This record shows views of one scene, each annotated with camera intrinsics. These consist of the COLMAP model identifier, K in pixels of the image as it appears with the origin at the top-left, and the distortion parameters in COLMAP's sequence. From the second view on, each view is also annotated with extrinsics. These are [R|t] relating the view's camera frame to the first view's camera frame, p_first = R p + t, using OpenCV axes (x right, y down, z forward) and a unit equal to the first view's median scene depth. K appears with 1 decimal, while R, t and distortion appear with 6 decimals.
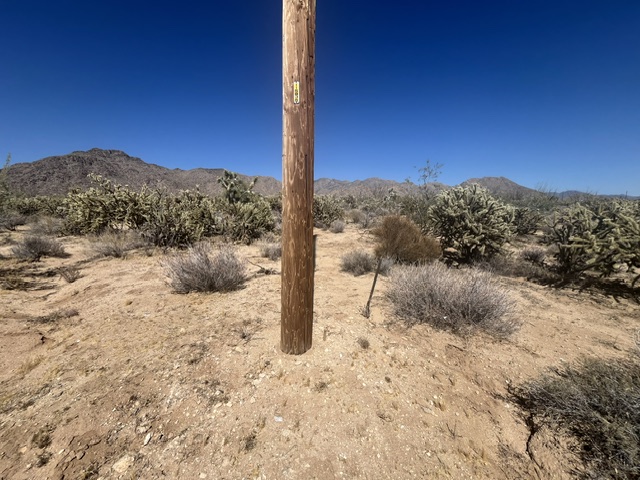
lens RADIAL K [[259.6, 0, 318.9], [0, 259.6, 240.2], [0, 0, 1]] dist [-0.002546, -0.000343]
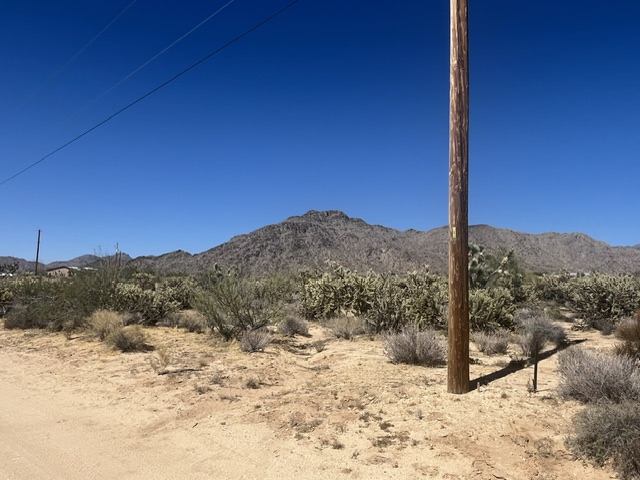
lens RADIAL K [[483.6, 0, 320.0], [0, 483.6, 240.0], [0, 0, 1]] dist [-0.001912, -0.000523]
pose [[0.781284, -0.053705, -0.621862, 0.297276], [-0.093448, 0.974998, -0.201607, 0.055439], [0.617141, 0.215624, 0.756732, -0.491234]]
